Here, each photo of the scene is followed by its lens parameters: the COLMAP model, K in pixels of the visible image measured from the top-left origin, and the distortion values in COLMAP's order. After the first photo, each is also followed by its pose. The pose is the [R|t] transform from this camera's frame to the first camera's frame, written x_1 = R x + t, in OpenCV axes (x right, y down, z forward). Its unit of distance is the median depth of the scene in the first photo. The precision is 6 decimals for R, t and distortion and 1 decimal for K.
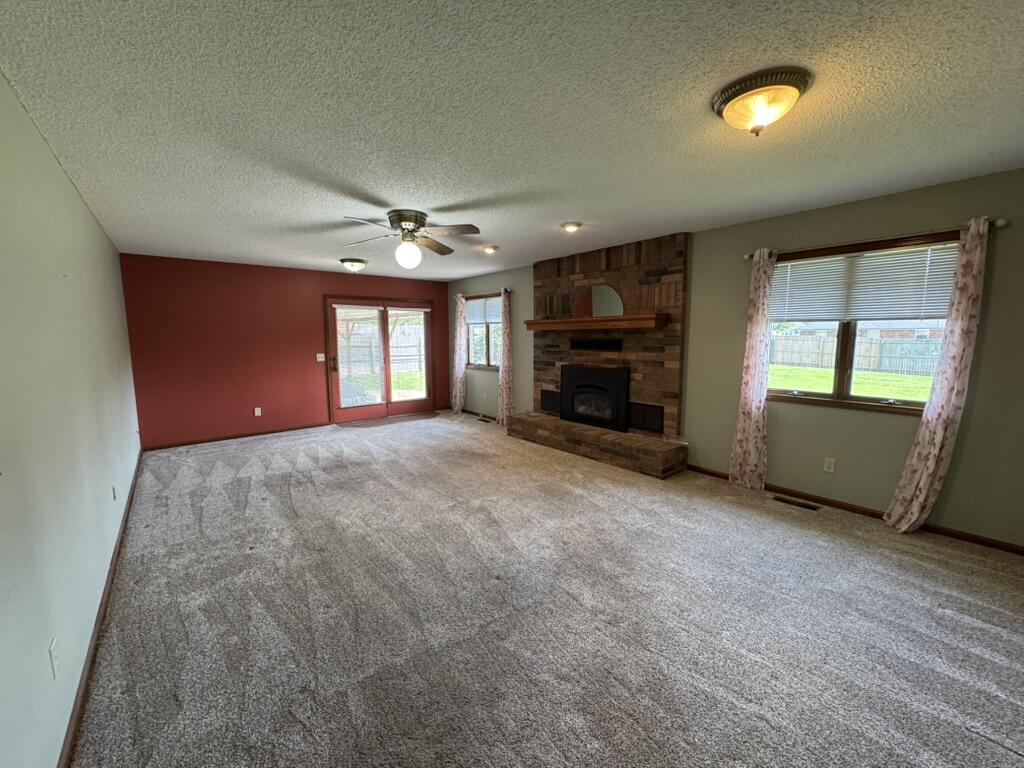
lens RADIAL K [[406.7, 0, 512.0], [0, 406.7, 384.0], [0, 0, 1]] dist [-0.002789, 0.000074]
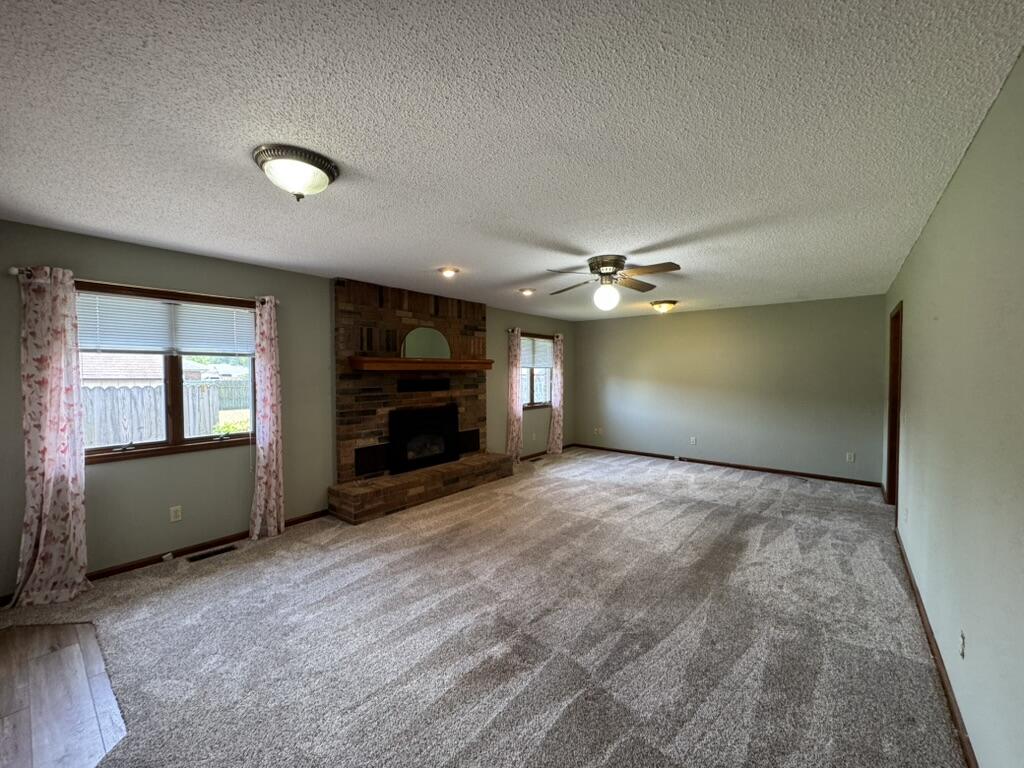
lens RADIAL K [[406.7, 0, 512.0], [0, 406.7, 384.0], [0, 0, 1]] dist [-0.002789, 0.000074]
pose [[-0.184805, -0.016536, 0.982636, -0.809614], [0.128987, 0.990801, 0.040932, -0.111406], [-0.974274, 0.134312, -0.180972, 0.957862]]
